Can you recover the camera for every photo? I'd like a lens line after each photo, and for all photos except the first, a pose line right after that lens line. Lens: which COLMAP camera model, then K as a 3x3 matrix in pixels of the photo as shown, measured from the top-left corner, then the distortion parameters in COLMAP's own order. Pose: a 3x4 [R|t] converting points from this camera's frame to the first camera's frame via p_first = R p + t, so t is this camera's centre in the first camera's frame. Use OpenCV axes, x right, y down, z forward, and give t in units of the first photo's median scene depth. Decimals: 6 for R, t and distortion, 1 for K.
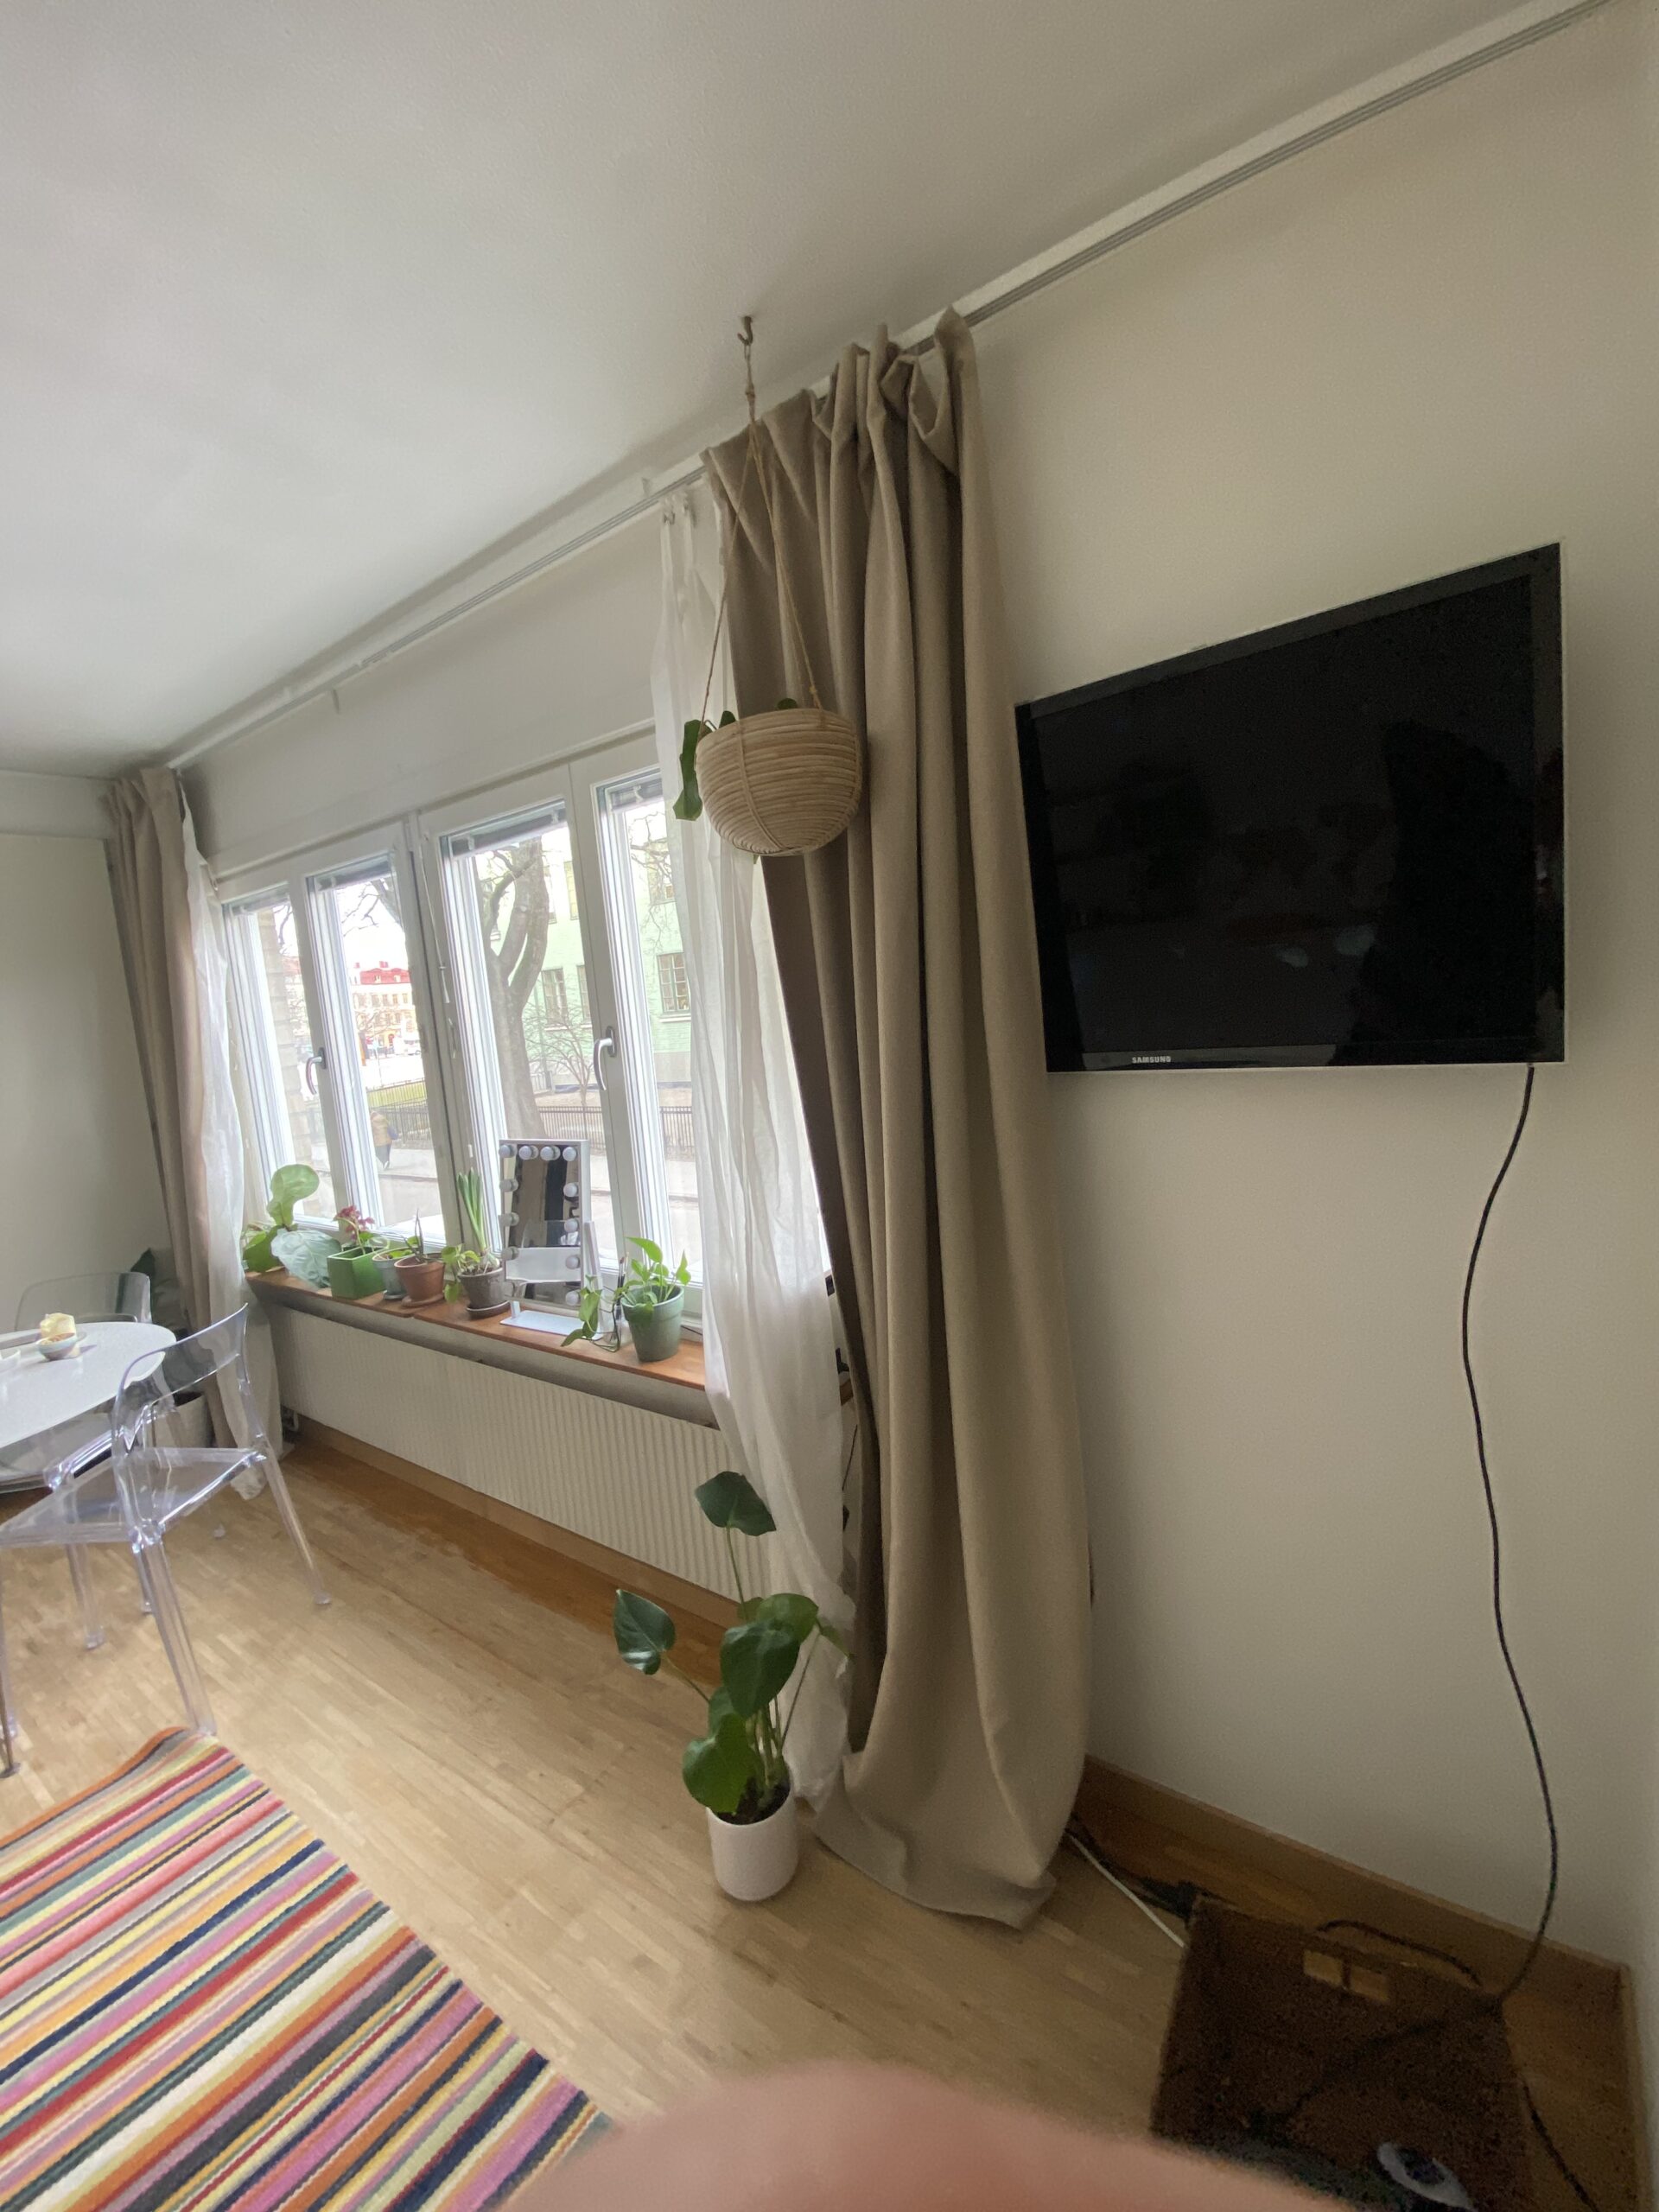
lens RADIAL K [[895.3, 0, 829.5], [0, 895.3, 1106.0], [0, 0, 1]] dist [0.018100, -0.017665]
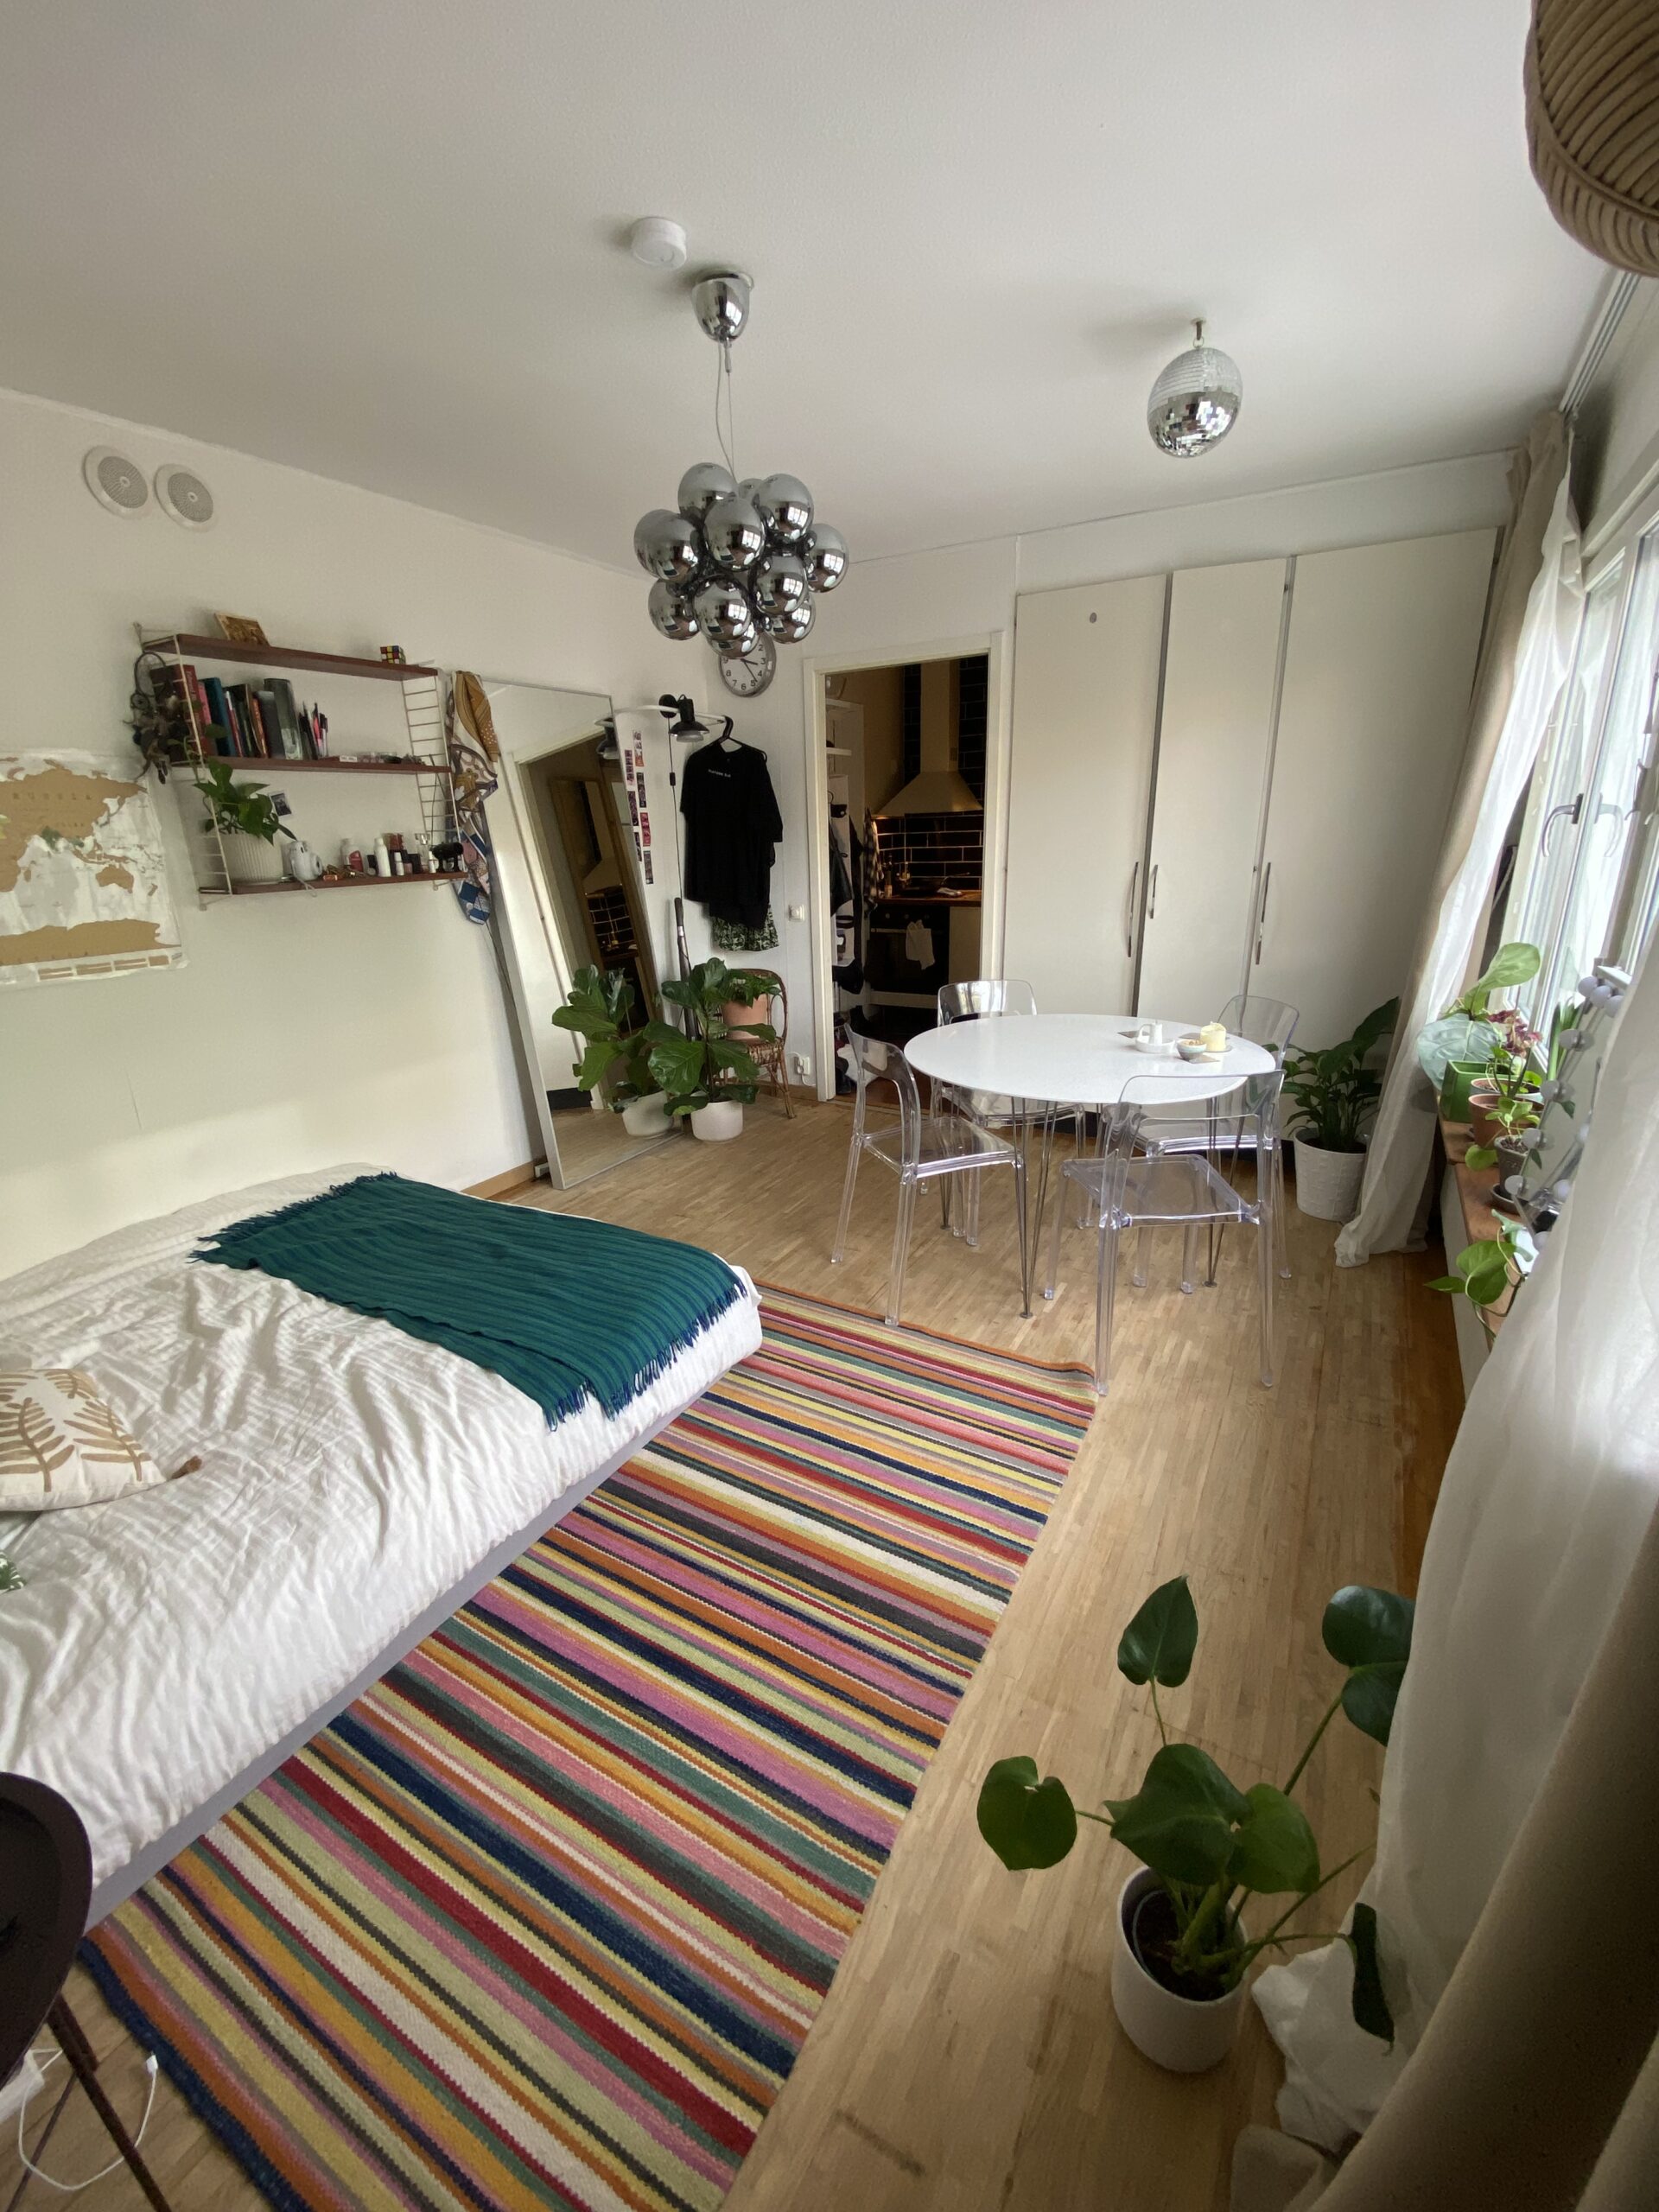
lens RADIAL K [[895.3, 0, 829.5], [0, 895.3, 1106.0], [0, 0, 1]] dist [0.018100, -0.017665]
pose [[0.105156, 0.393404, -0.913332, 0.263675], [-0.112146, 0.917257, 0.382182, -0.081782], [0.988112, 0.062237, 0.140574, 0.562708]]
